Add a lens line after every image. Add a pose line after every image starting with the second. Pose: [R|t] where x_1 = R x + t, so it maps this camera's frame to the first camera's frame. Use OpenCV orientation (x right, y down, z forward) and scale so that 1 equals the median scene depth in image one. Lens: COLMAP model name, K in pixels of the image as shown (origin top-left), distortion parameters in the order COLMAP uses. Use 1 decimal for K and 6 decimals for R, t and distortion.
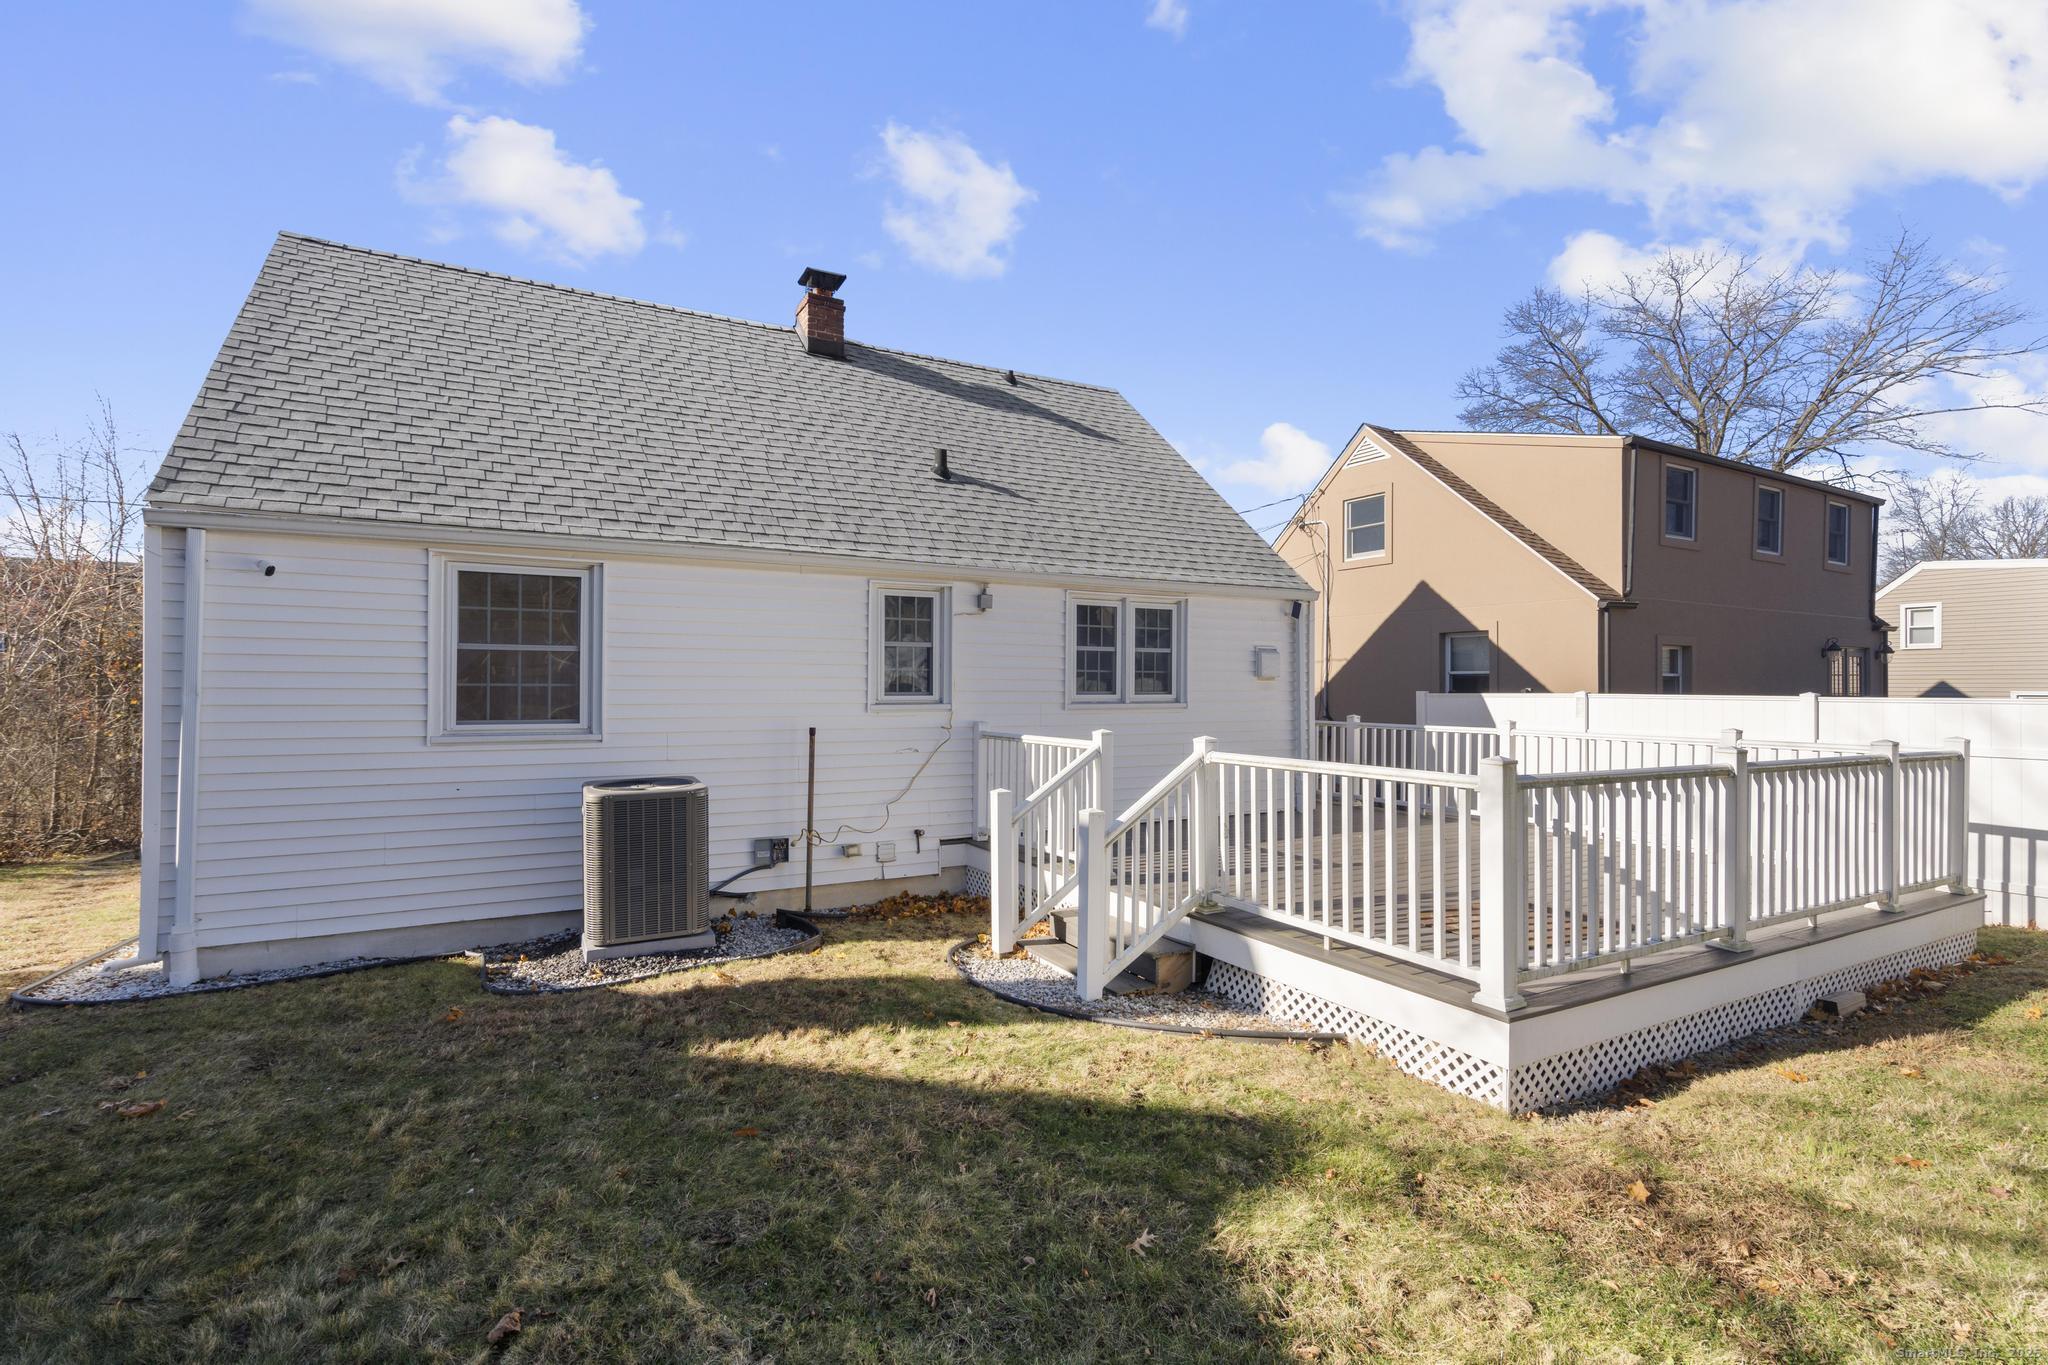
lens RADIAL K [[943.4, 0, 1009.5], [0, 943.4, 676.0], [0, 0, 1]] dist [-0.000047, 0.002129]
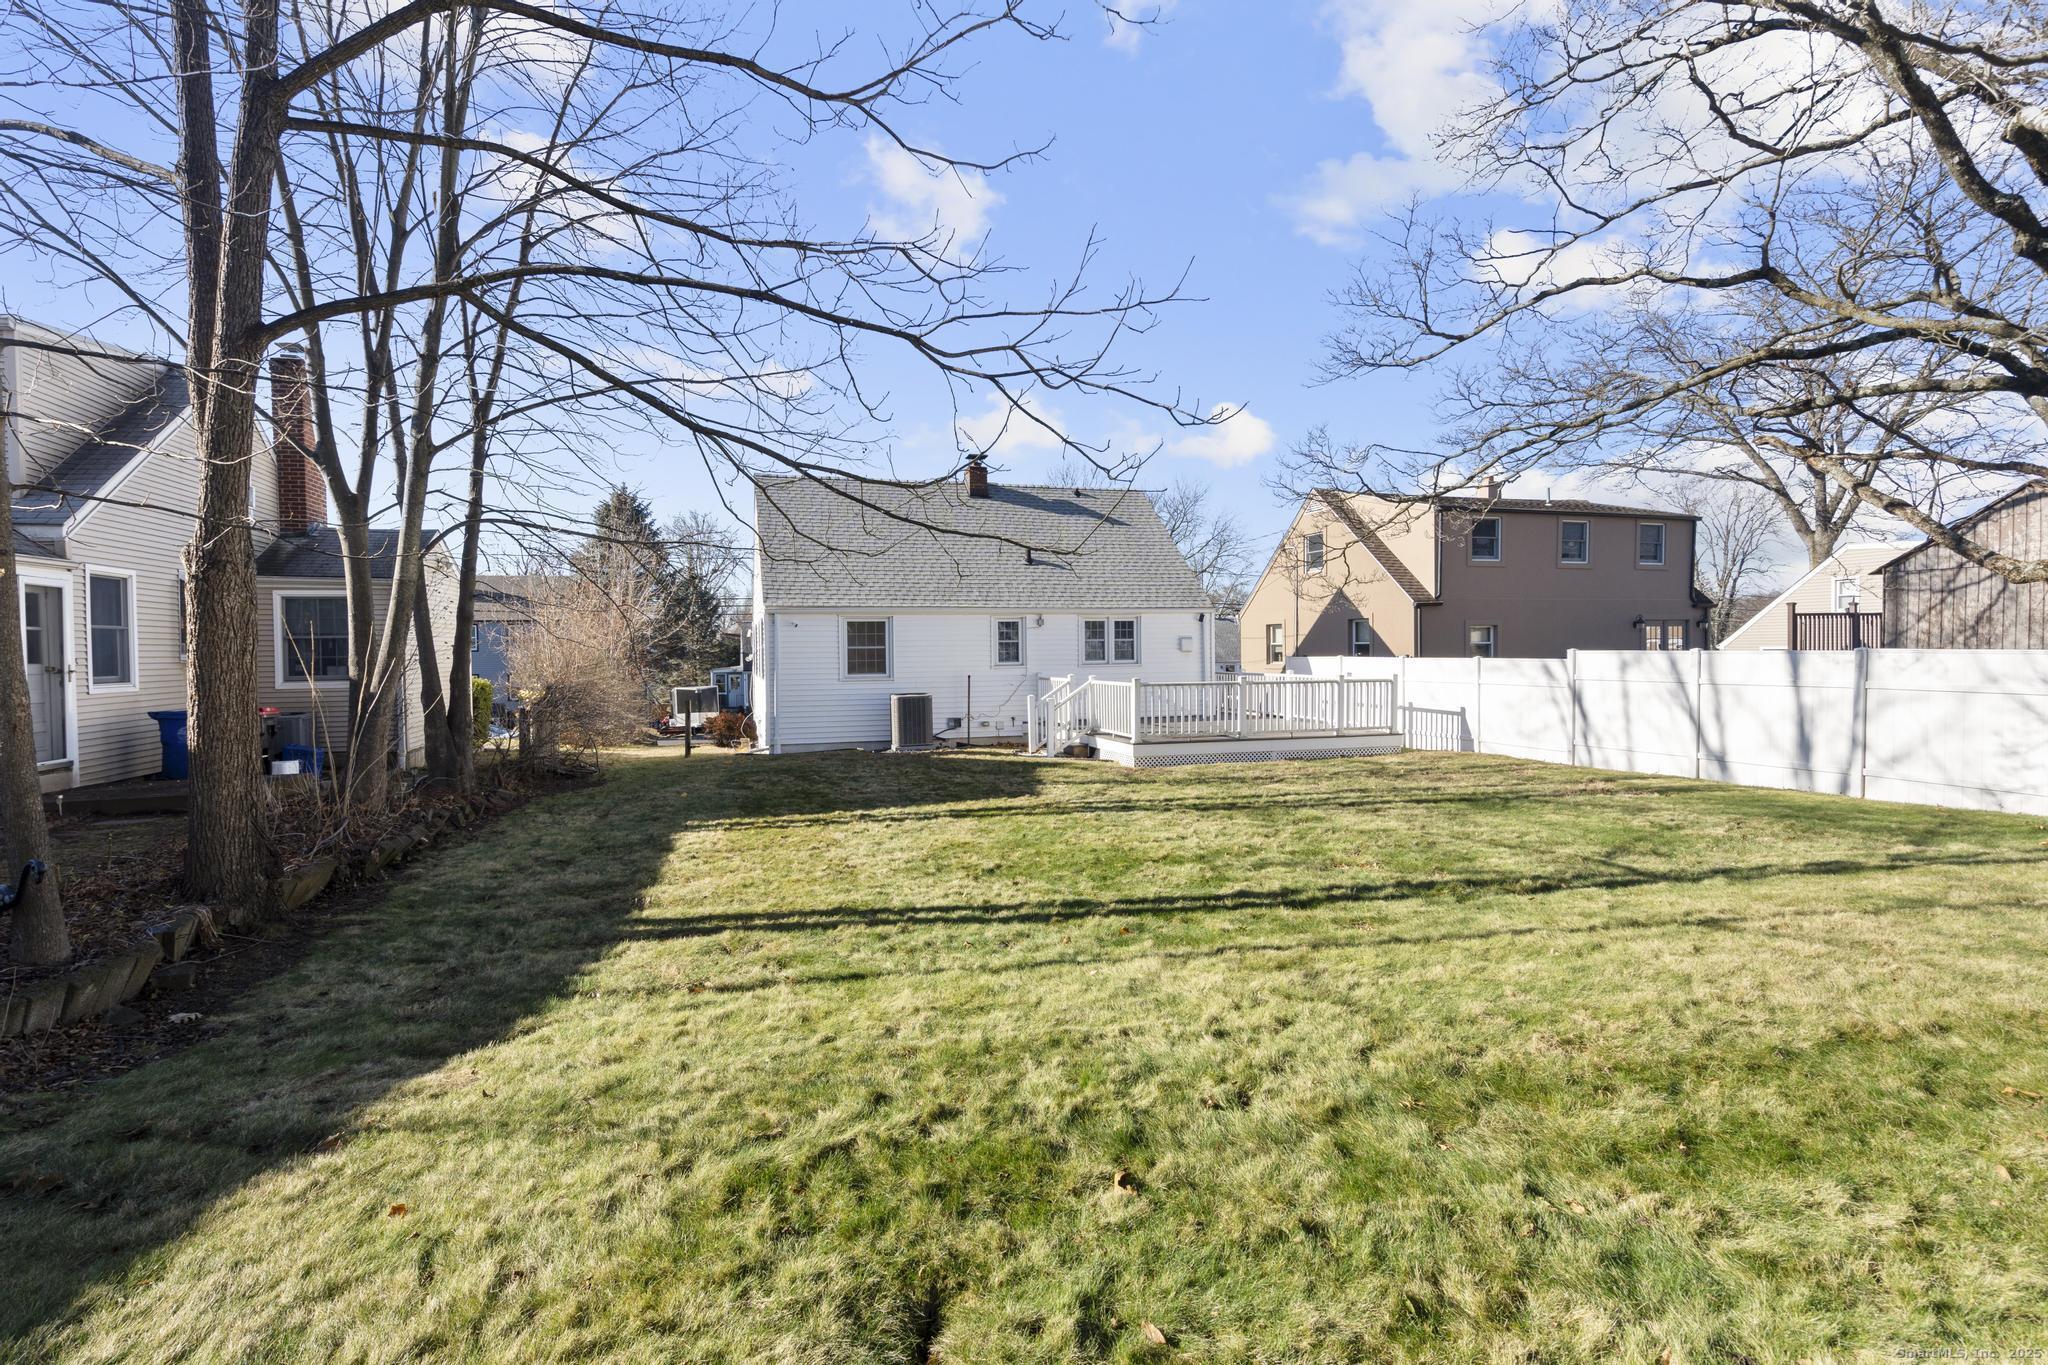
lens RADIAL K [[943.4, 0, 987.4], [0, 943.4, 657.1], [0, 0, 1]] dist [-0.000047, 0.002129]
pose [[0.974305, -0.013929, -0.224800, 0.373598], [0.018174, 0.999693, 0.016827, -0.033569], [0.224497, -0.020480, 0.974260, -1.336037]]
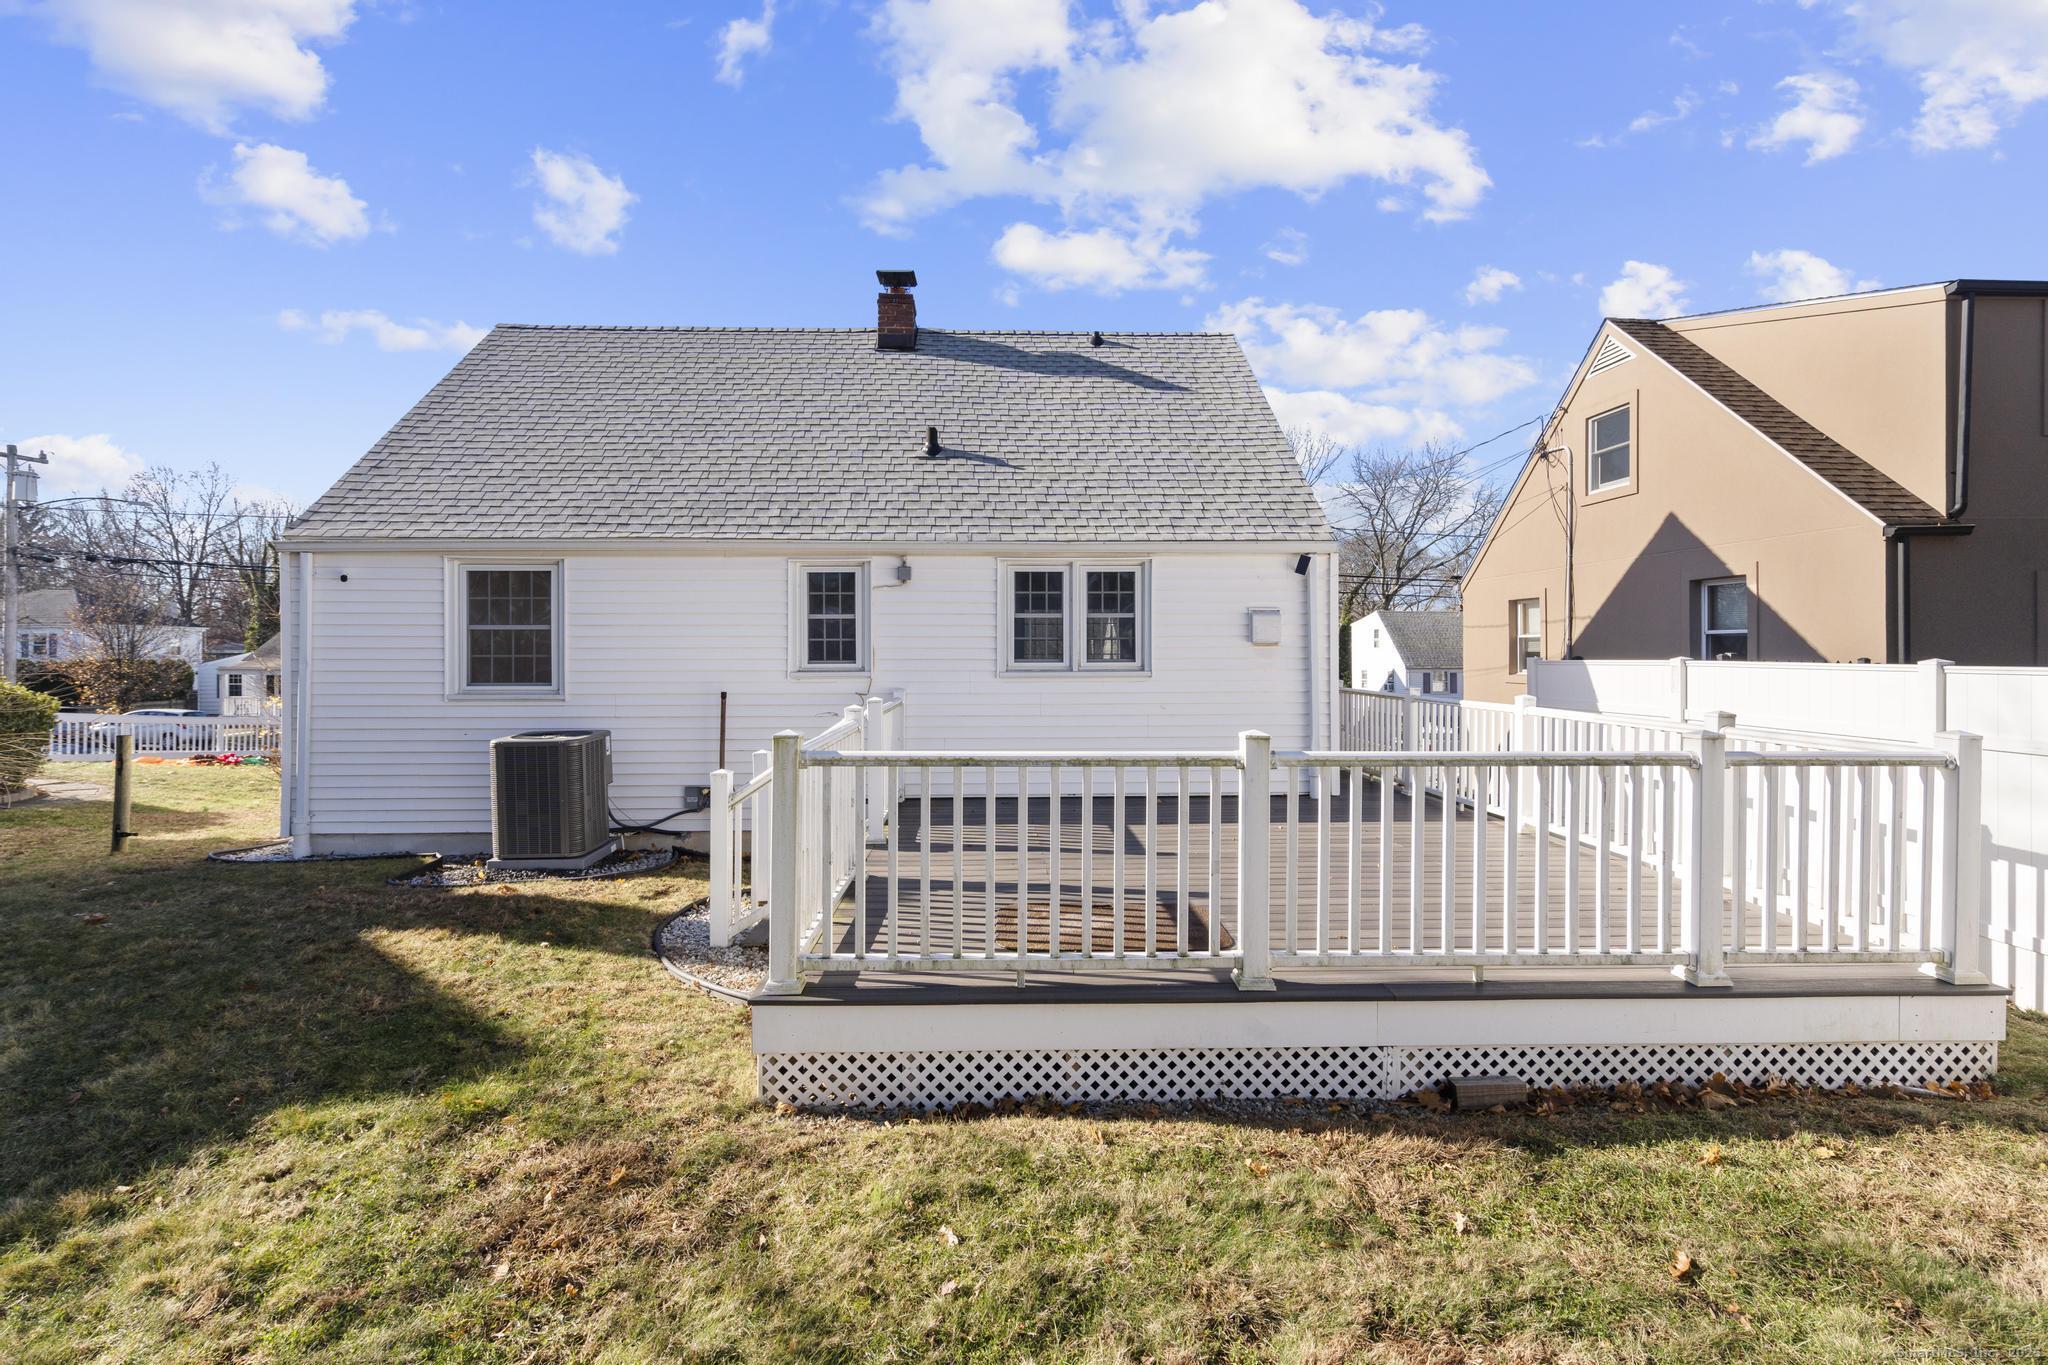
lens RADIAL K [[943.4, 0, 1000.4], [0, 943.4, 655.7], [0, 0, 1]] dist [-0.000047, 0.002129]
pose [[0.890983, -0.003849, -0.454021, 0.541452], [0.010506, 0.999871, 0.012142, 0.000216], [0.453916, -0.015588, 0.890908, 0.116839]]
